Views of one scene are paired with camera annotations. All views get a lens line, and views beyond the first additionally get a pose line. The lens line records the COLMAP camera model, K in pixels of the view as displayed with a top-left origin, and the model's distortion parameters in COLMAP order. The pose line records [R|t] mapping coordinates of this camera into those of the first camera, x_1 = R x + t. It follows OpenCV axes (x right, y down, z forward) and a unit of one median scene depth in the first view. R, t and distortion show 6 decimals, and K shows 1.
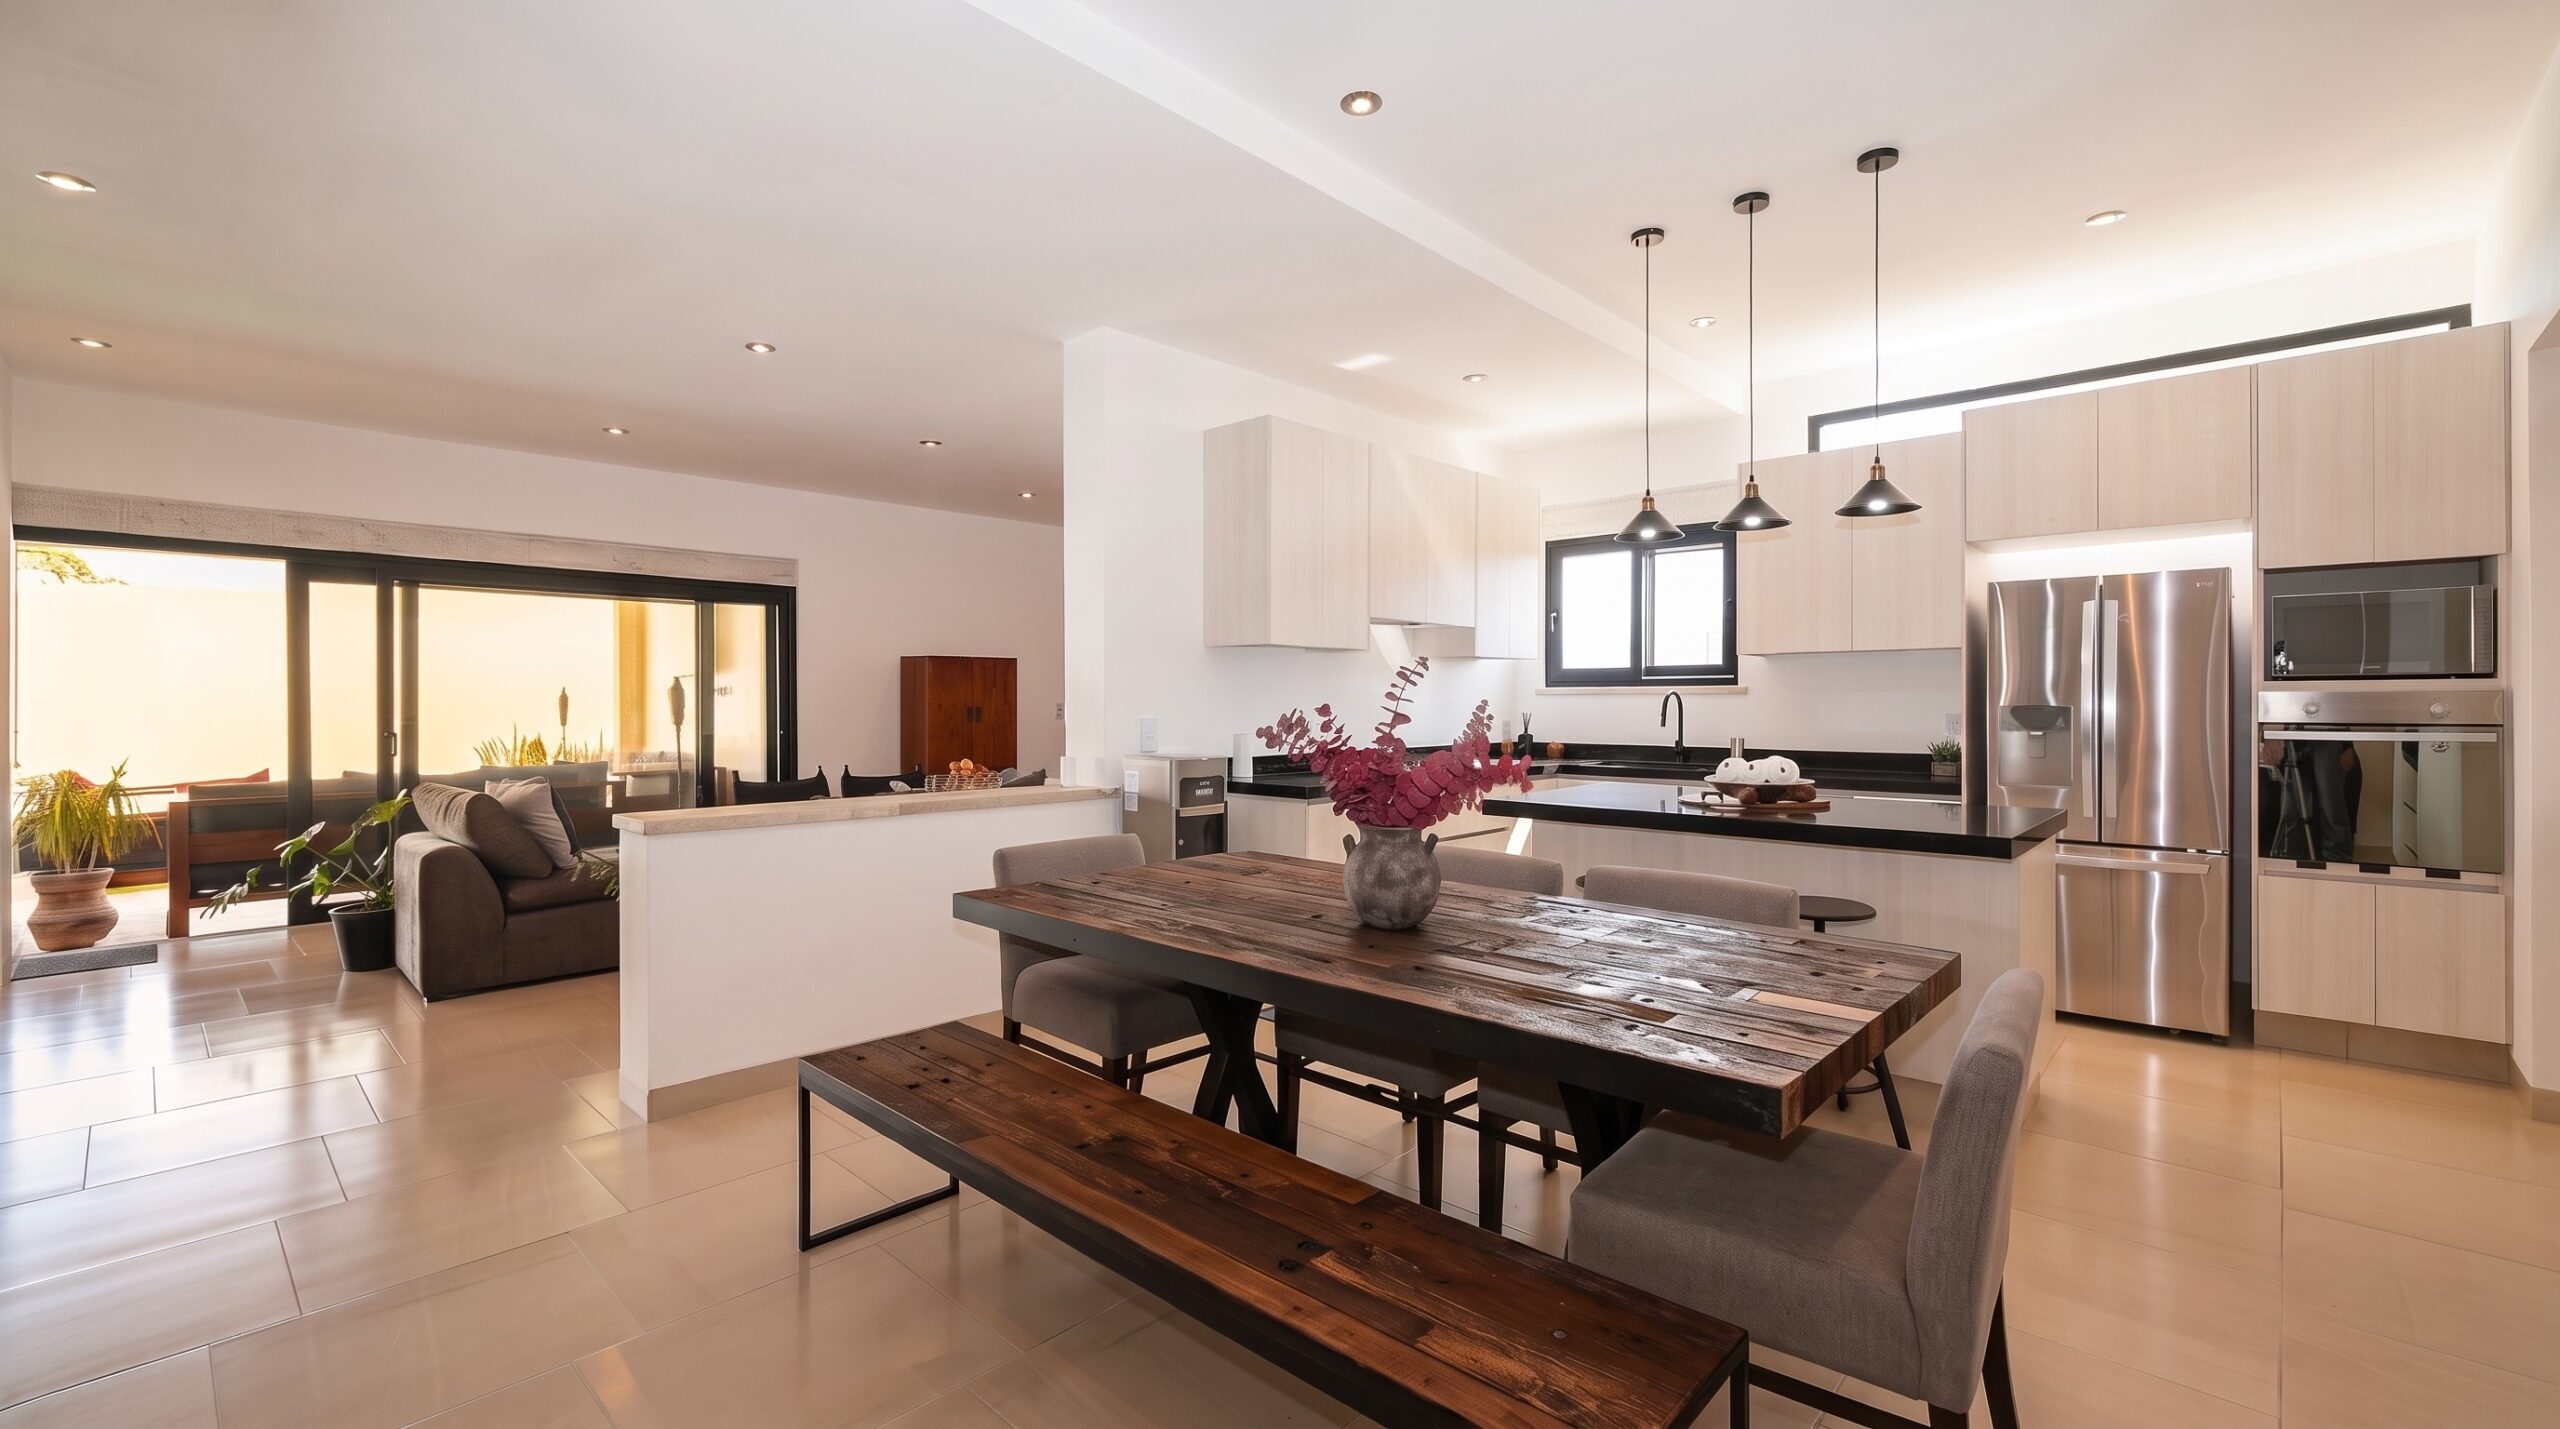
lens RADIAL K [[1076.8, 0, 1280.9], [0, 1076.8, 699.7], [0, 0, 1]] dist [-0.000433, -0.006625]
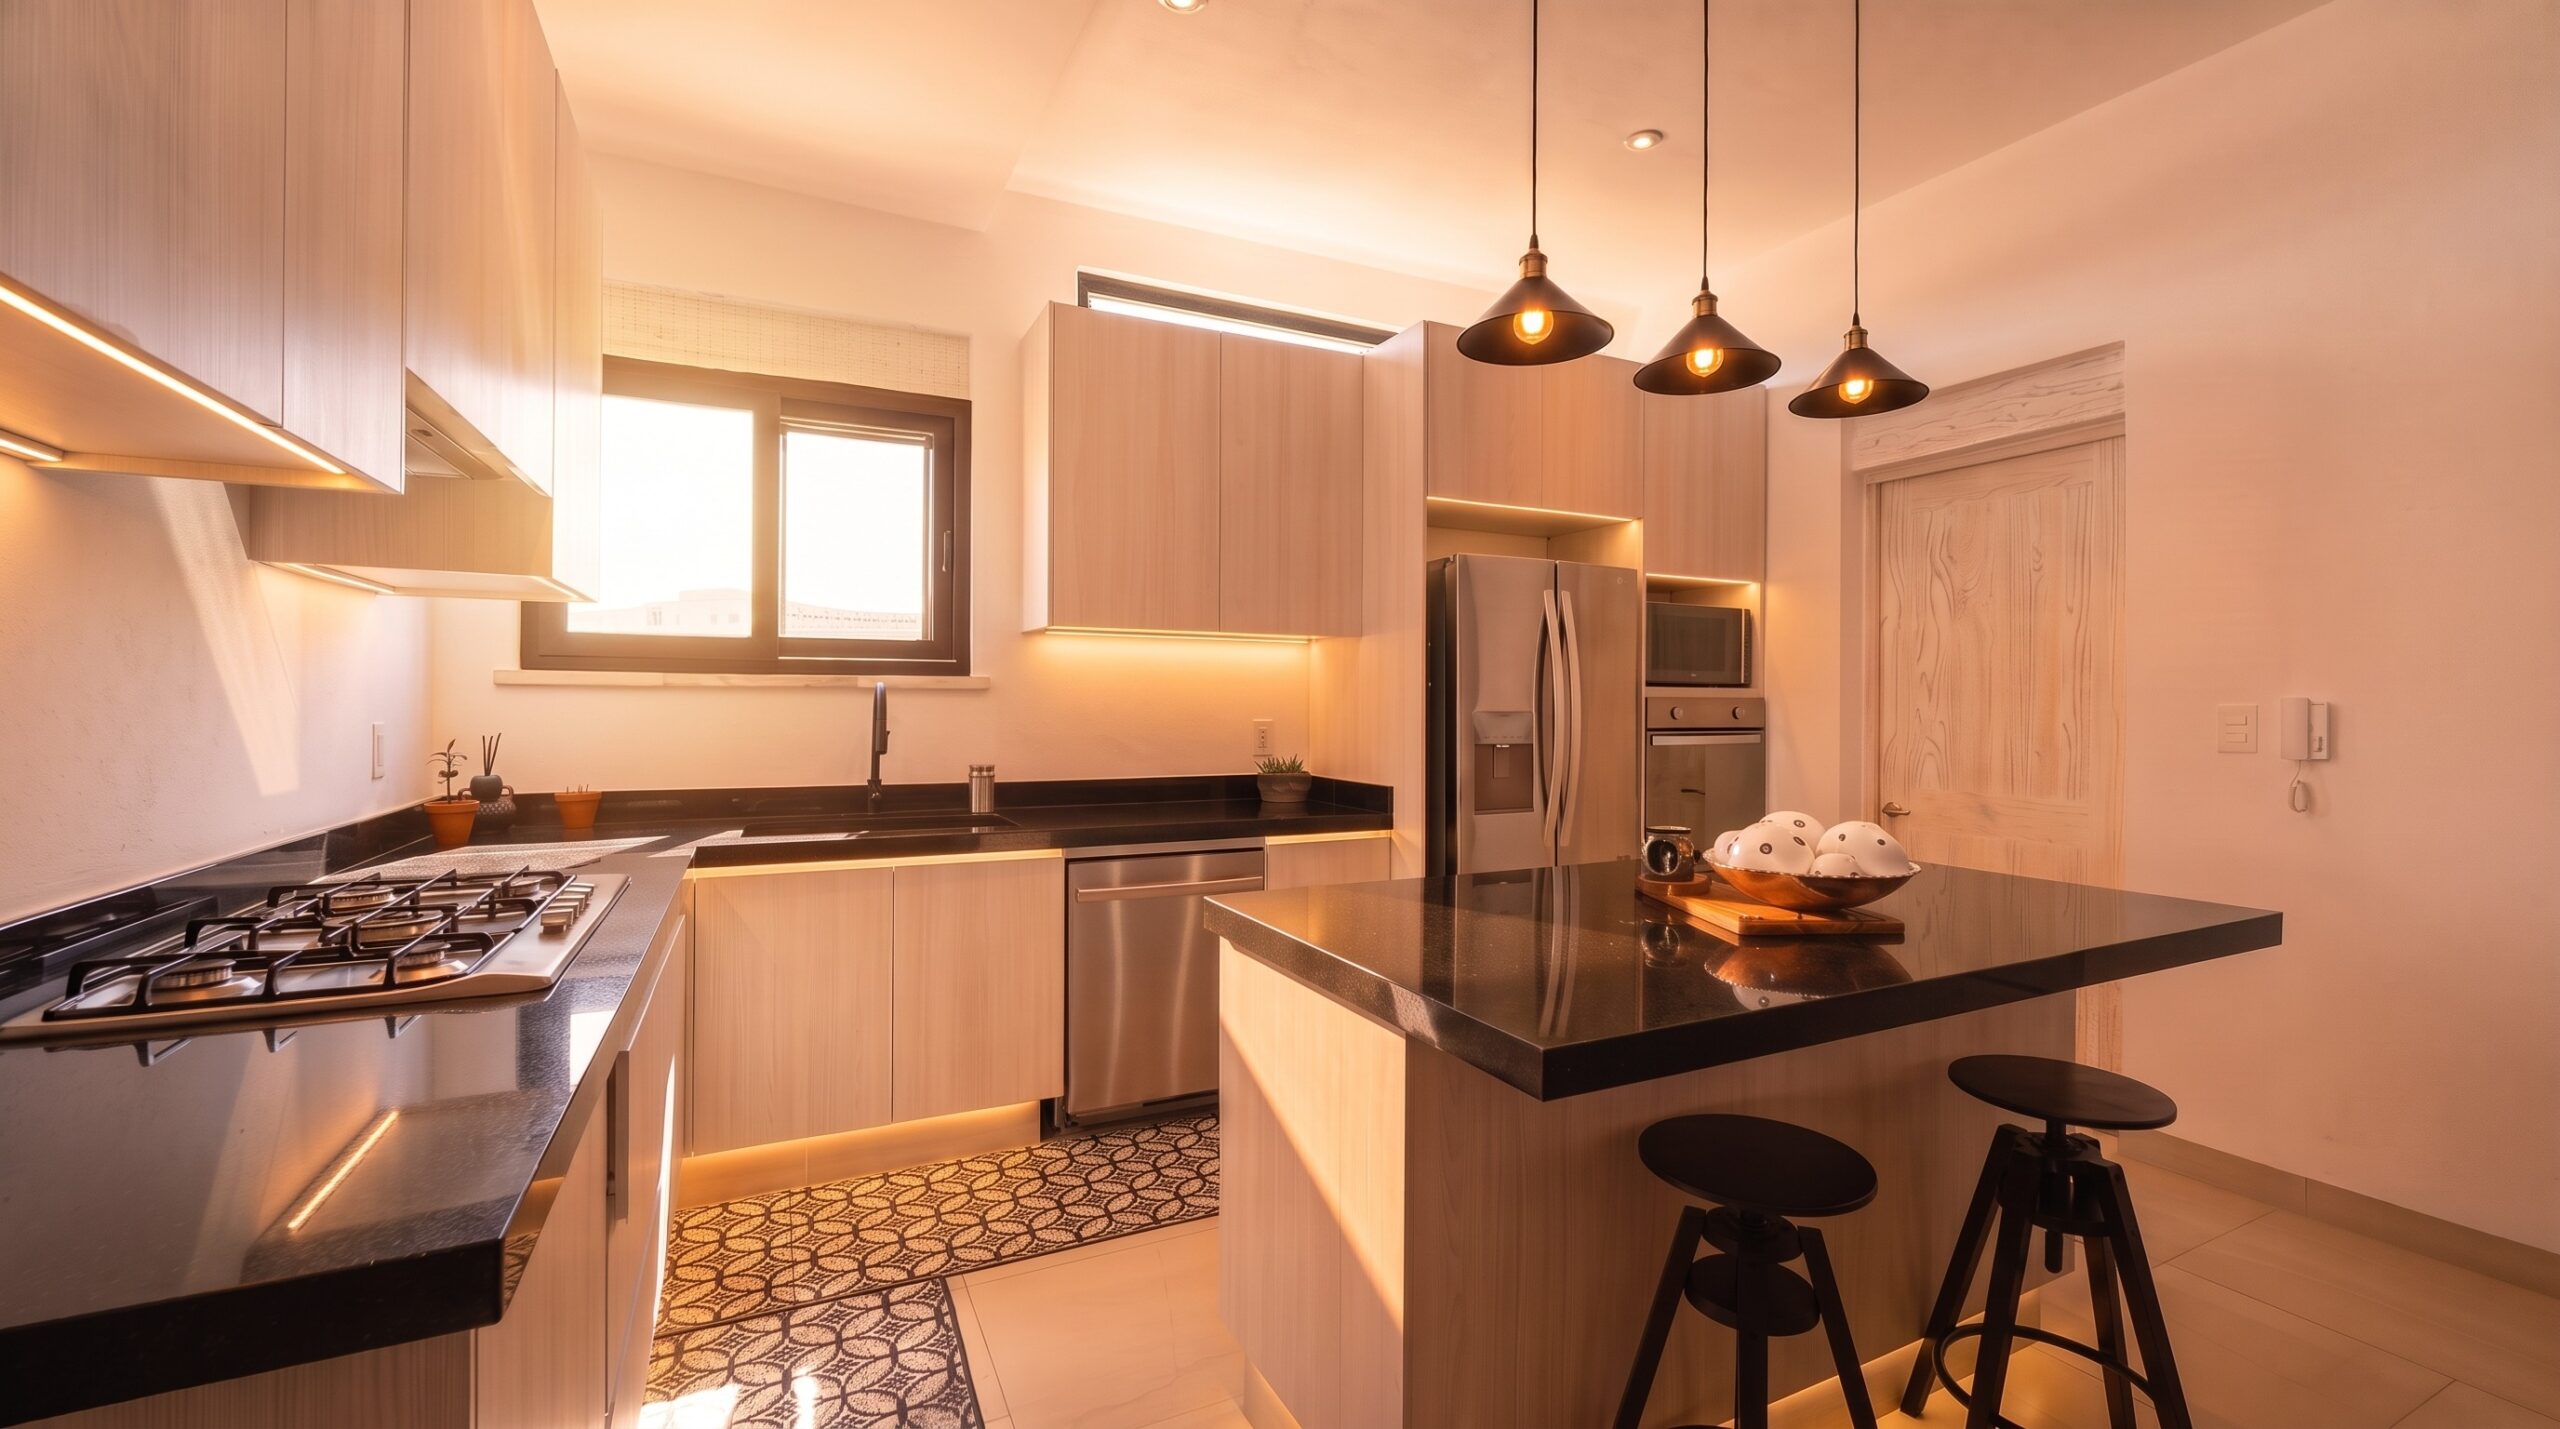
lens RADIAL K [[1076.8, 0, 1280.9], [0, 1076.8, 699.7], [0, 0, 1]] dist [-0.000433, -0.006625]
pose [[0.343655, 0.009768, 0.939045, -0.073074], [-0.004436, 0.999952, -0.008779, 0.003661], [-0.939085, -0.001148, 0.343682, 0.626440]]
